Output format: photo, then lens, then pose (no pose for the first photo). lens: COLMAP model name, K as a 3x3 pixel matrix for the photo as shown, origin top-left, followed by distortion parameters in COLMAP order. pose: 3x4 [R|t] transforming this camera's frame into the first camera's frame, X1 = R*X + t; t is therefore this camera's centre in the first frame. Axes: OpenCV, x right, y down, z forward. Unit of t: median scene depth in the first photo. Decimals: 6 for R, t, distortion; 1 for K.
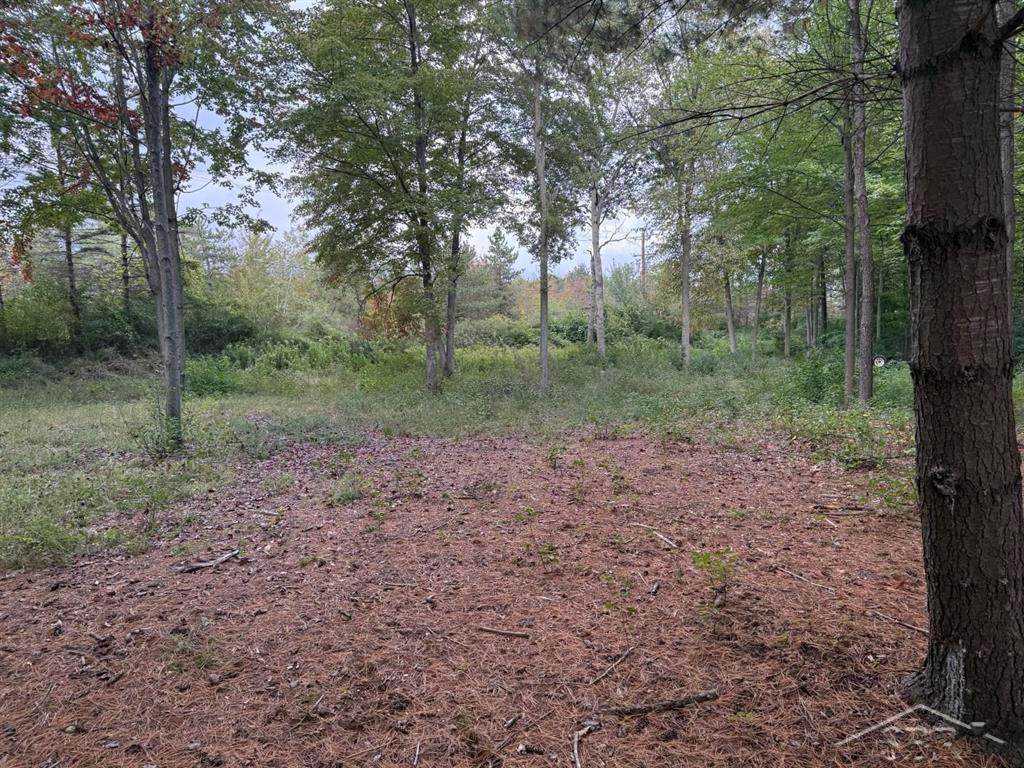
lens RADIAL K [[716.0, 0, 507.9], [0, 716.0, 388.4], [0, 0, 1]] dist [0.004315, -0.009551]
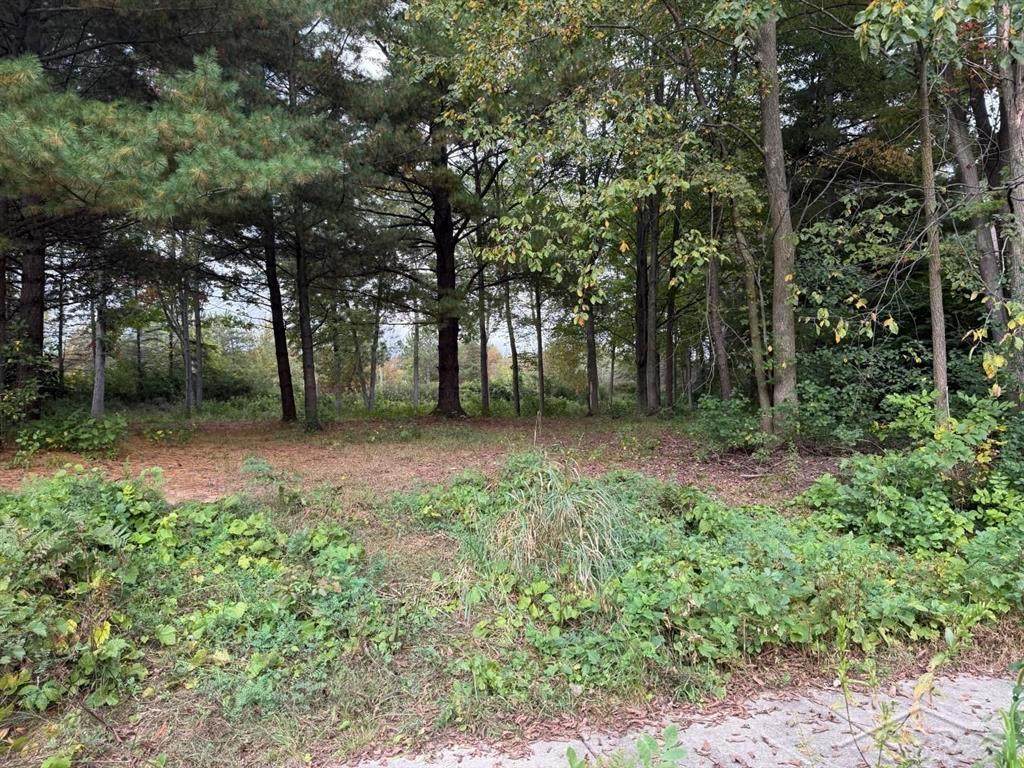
lens RADIAL K [[716.0, 0, 512.5], [0, 716.0, 385.9], [0, 0, 1]] dist [0.004315, -0.009551]
pose [[0.999196, -0.001993, -0.040039, 0.486264], [-0.002193, 0.994551, -0.104228, 0.130122], [0.040029, 0.104232, 0.993747, -0.920170]]
